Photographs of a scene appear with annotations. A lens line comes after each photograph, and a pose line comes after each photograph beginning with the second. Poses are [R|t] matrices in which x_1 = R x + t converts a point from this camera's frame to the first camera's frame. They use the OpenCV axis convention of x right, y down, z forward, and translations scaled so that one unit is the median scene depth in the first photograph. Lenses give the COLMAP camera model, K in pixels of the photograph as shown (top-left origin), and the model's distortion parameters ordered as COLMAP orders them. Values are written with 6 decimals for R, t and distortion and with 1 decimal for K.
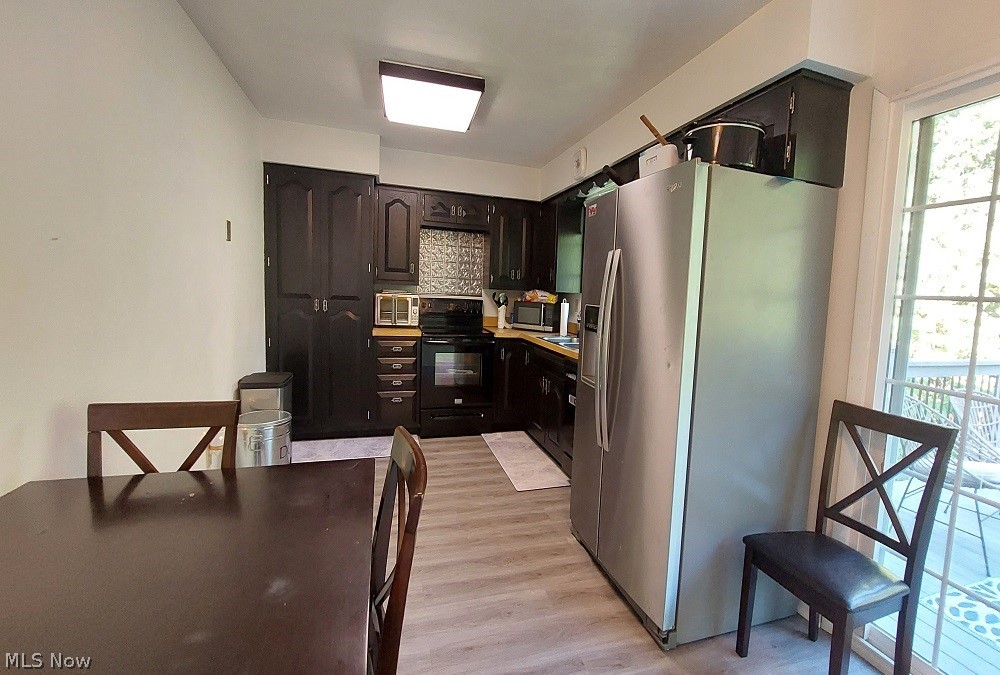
lens RADIAL K [[398.0, 0, 498.3], [0, 398.0, 319.6], [0, 0, 1]] dist [-0.016092, -0.000237]
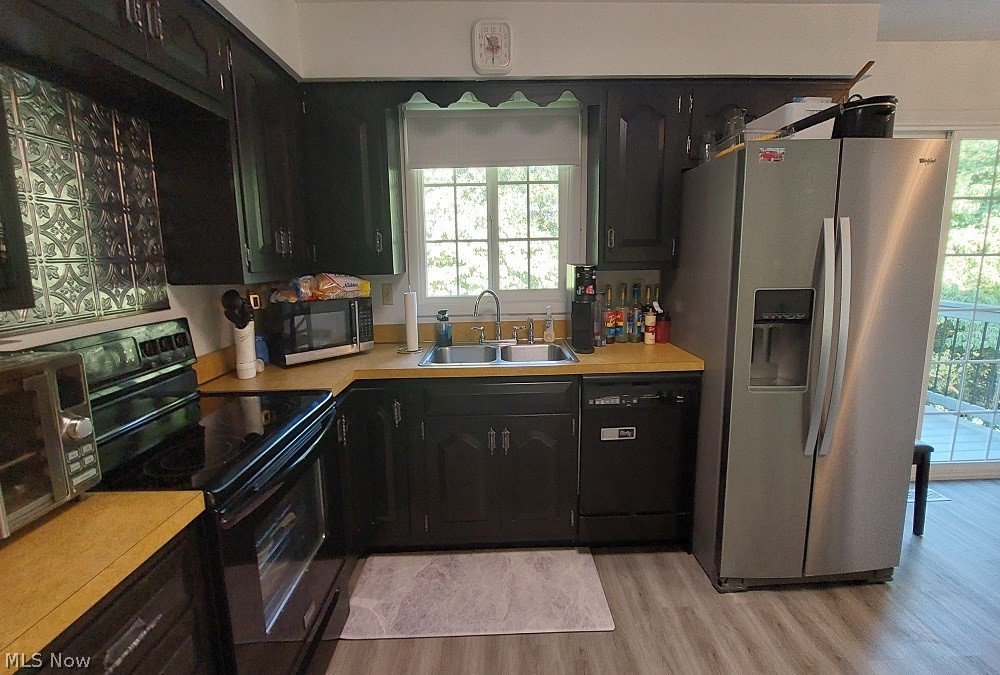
lens RADIAL K [[406.7, 0, 507.1], [0, 406.7, 304.1], [0, 0, 1]] dist [-0.016027, 0.000091]
pose [[0.254625, -0.163862, 0.953056, -0.342020], [0.103437, 0.984500, 0.141633, -0.091808], [-0.961492, 0.062518, 0.267628, 0.713946]]
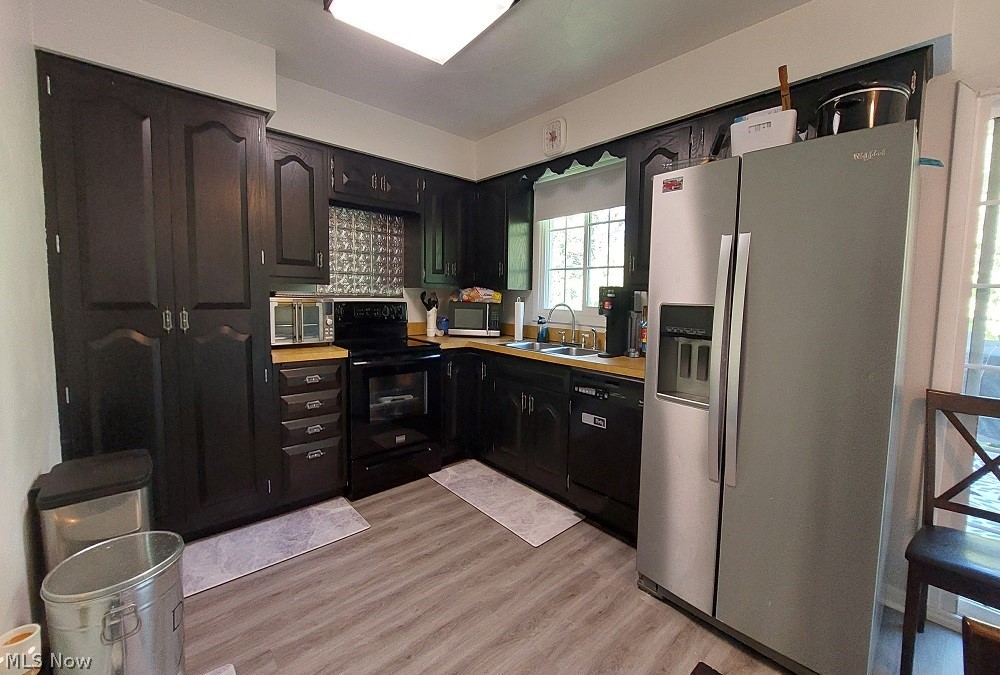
lens RADIAL K [[398.0, 0, 498.3], [0, 398.0, 319.6], [0, 0, 1]] dist [-0.016092, -0.000237]
pose [[0.902993, -0.053810, 0.426273, -0.237776], [0.051729, 0.998525, 0.016469, -0.020366], [-0.426530, 0.007179, 0.904445, 0.244636]]
